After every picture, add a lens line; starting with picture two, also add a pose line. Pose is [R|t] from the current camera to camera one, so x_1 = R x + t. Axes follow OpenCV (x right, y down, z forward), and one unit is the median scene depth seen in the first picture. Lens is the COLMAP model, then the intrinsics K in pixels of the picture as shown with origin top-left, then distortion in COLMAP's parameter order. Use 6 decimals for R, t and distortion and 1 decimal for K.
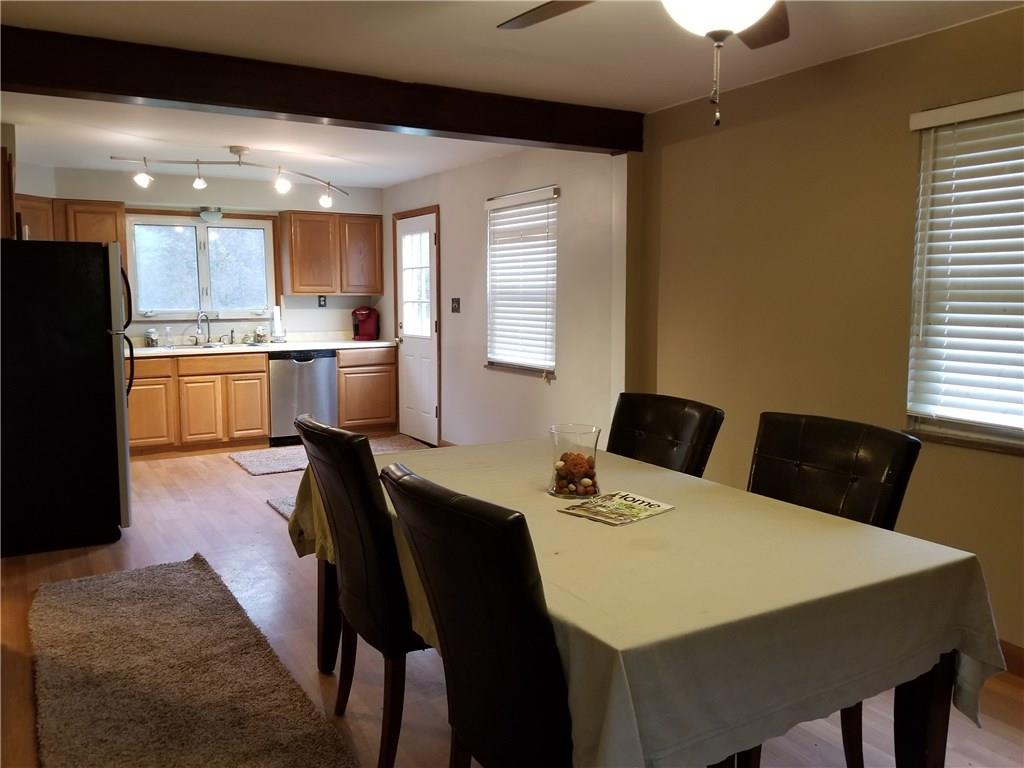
lens RADIAL K [[799.0, 0, 496.9], [0, 799.0, 348.3], [0, 0, 1]] dist [0.072886, -0.172879]
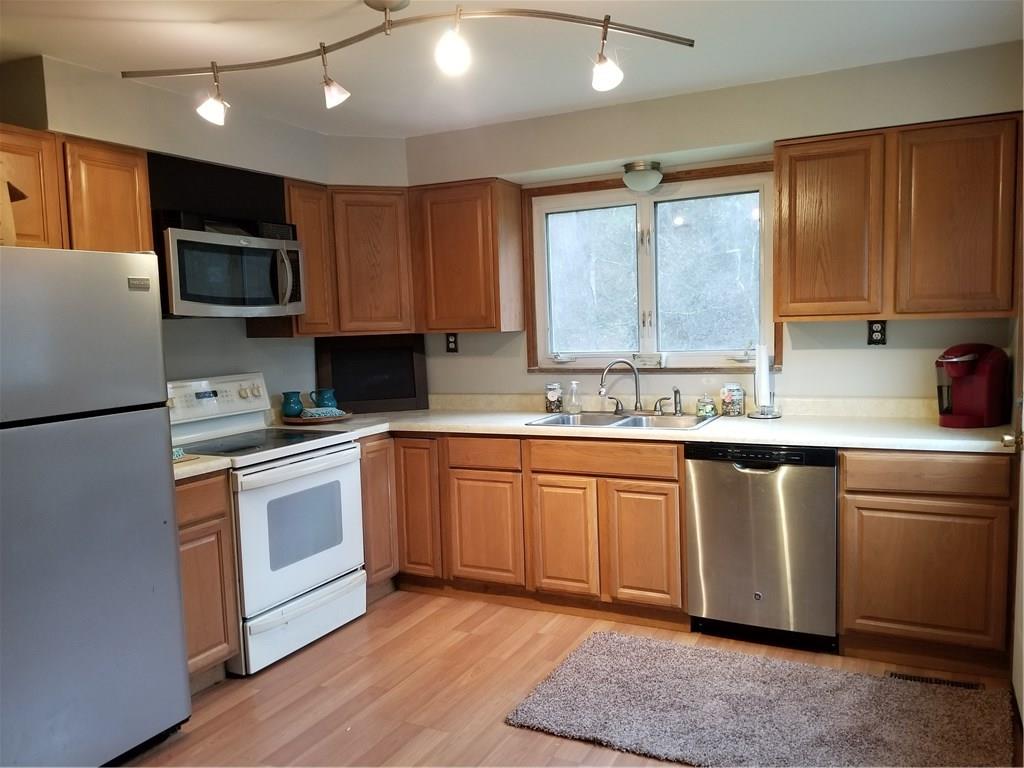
lens RADIAL K [[811.6, 0, 512.1], [0, 811.6, 399.8], [0, 0, 1]] dist [0.067677, -0.121486]
pose [[0.541733, 0.067498, -0.837836, 0.069990], [-0.028255, 0.997670, 0.062105, -0.047438], [0.840075, -0.009972, 0.542378, 0.623857]]
